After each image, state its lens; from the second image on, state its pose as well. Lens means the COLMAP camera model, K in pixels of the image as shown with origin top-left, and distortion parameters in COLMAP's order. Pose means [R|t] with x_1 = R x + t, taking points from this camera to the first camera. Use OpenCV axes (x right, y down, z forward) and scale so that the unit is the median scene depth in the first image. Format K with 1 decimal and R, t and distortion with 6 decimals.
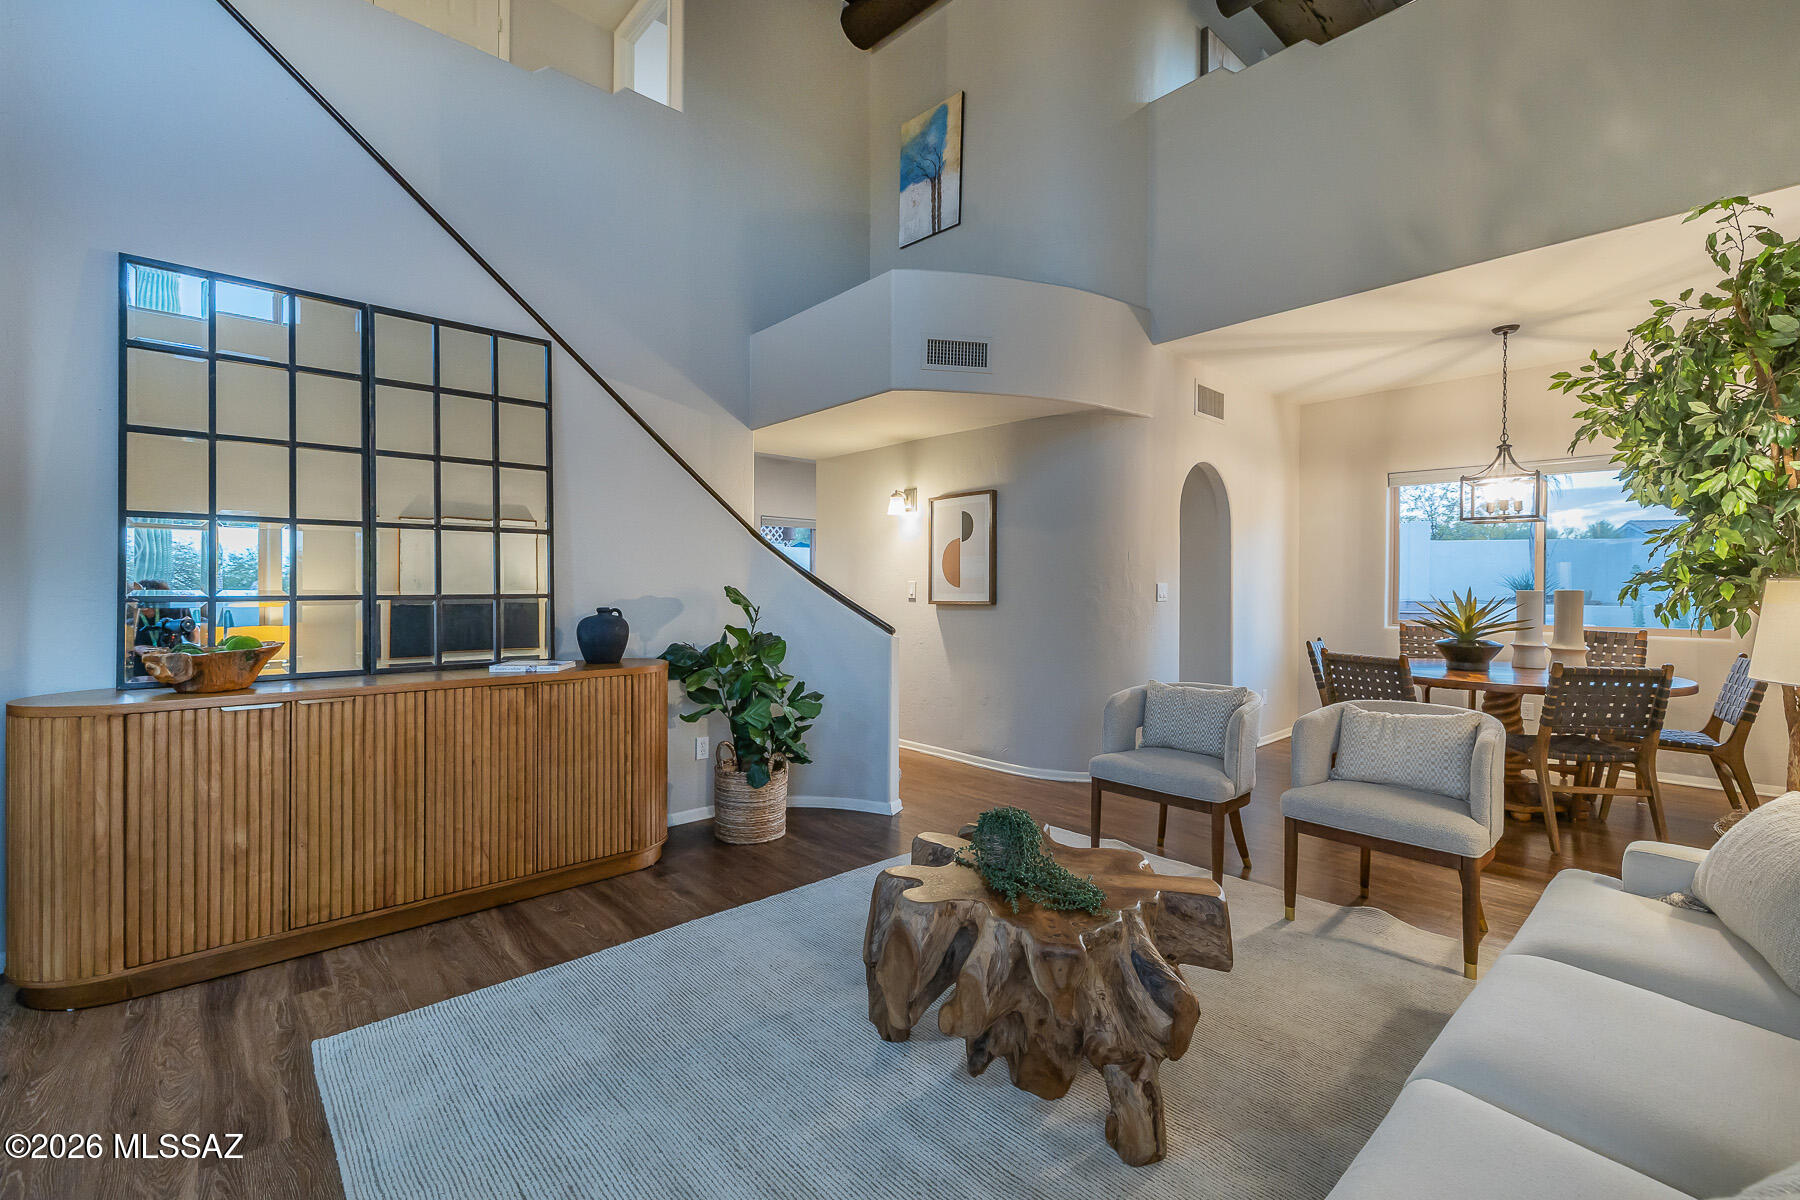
lens RADIAL K [[806.3, 0, 894.9], [0, 806.3, 591.5], [0, 0, 1]] dist [0.000495, -0.000076]
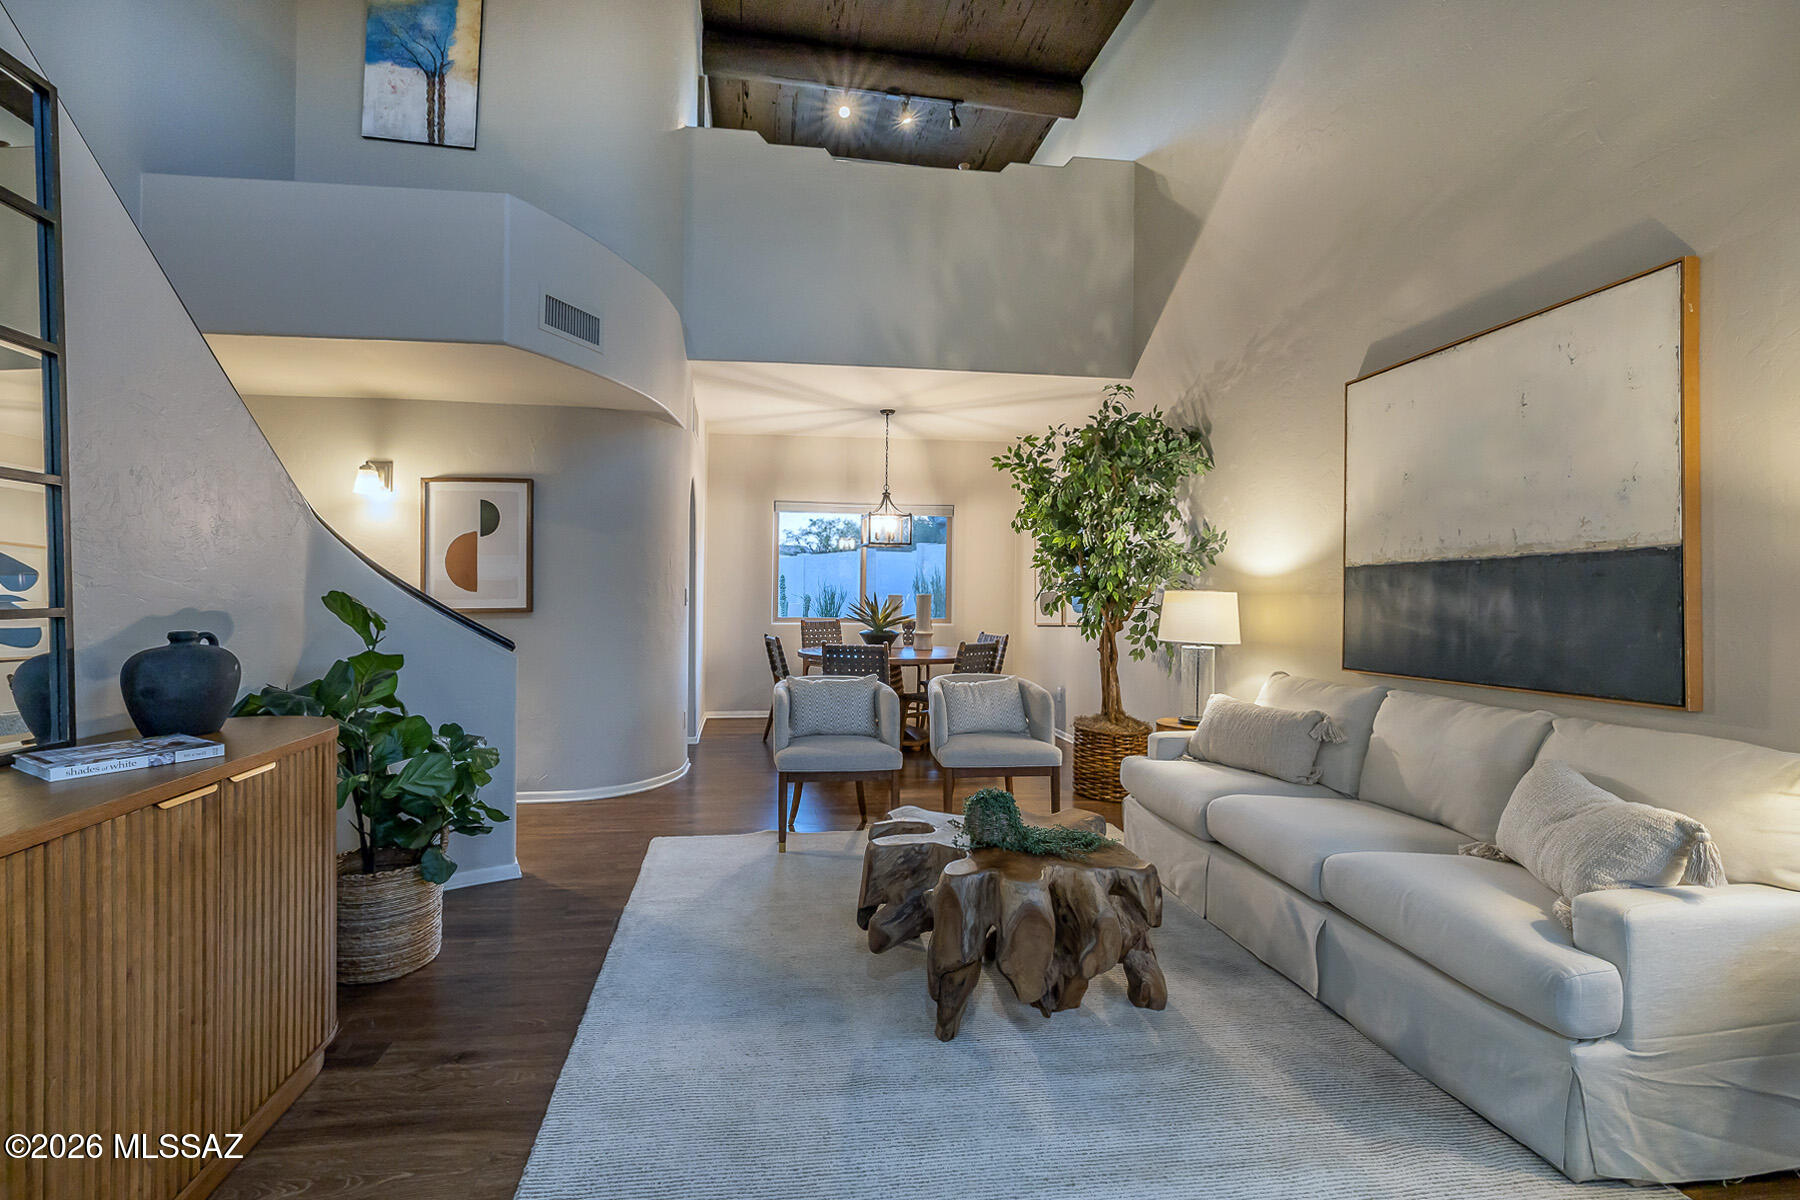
lens RADIAL K [[777.2, 0, 894.8], [0, 777.2, 591.6], [0, 0, 1]] dist [0.002860, -0.000875]
pose [[0.549296, 0.000799, 0.835628, -0.398908], [-0.000198, 1.000000, -0.000826, -0.004761], [-0.835628, 0.000289, 0.549296, 0.236113]]
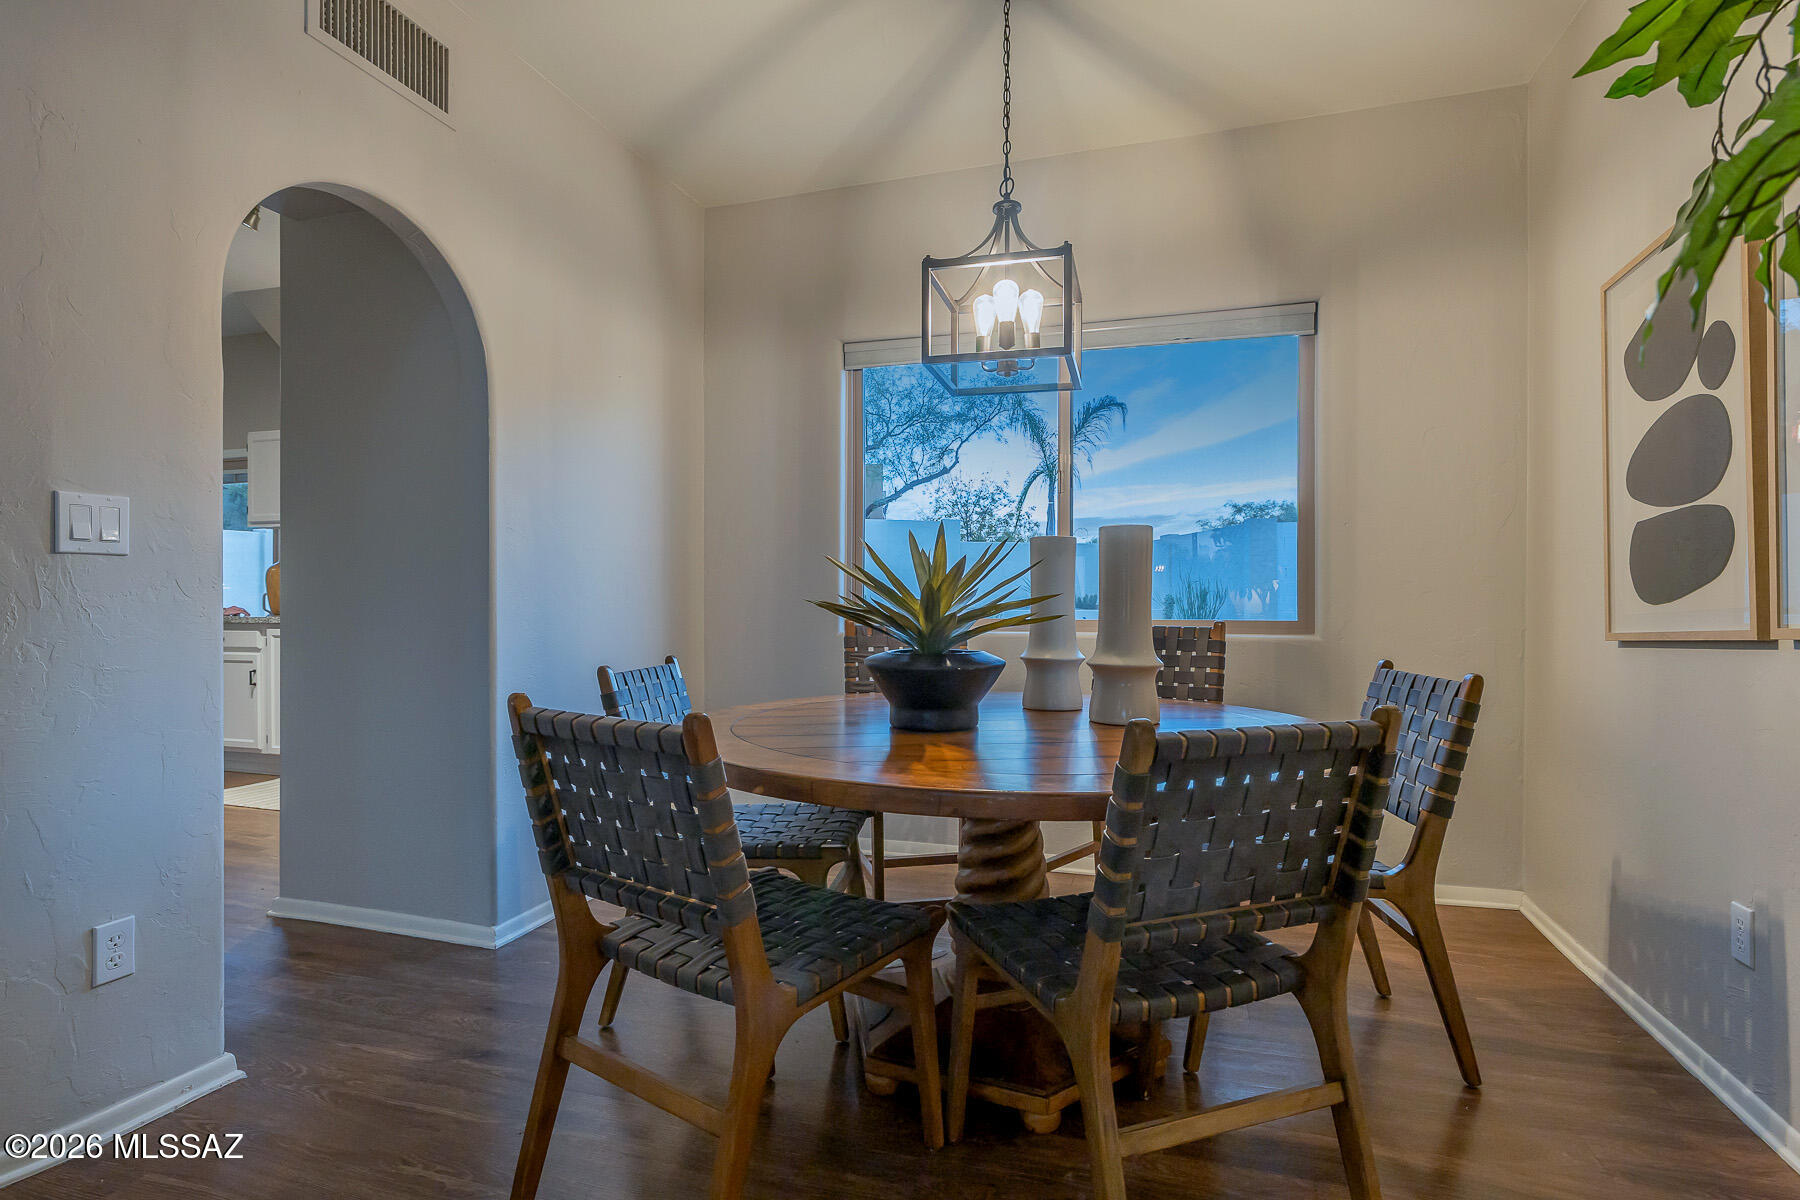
lens RADIAL K [[906.6, 0, 927.4], [0, 906.6, 600.3], [0, 0, 1]] dist [-0.001843, 0.000580]
pose [[0.859948, -0.001963, 0.510378, 0.479609], [0.004808, 0.999979, -0.004255, 0.036938], [-0.510359, 0.006113, 0.859940, 0.615940]]
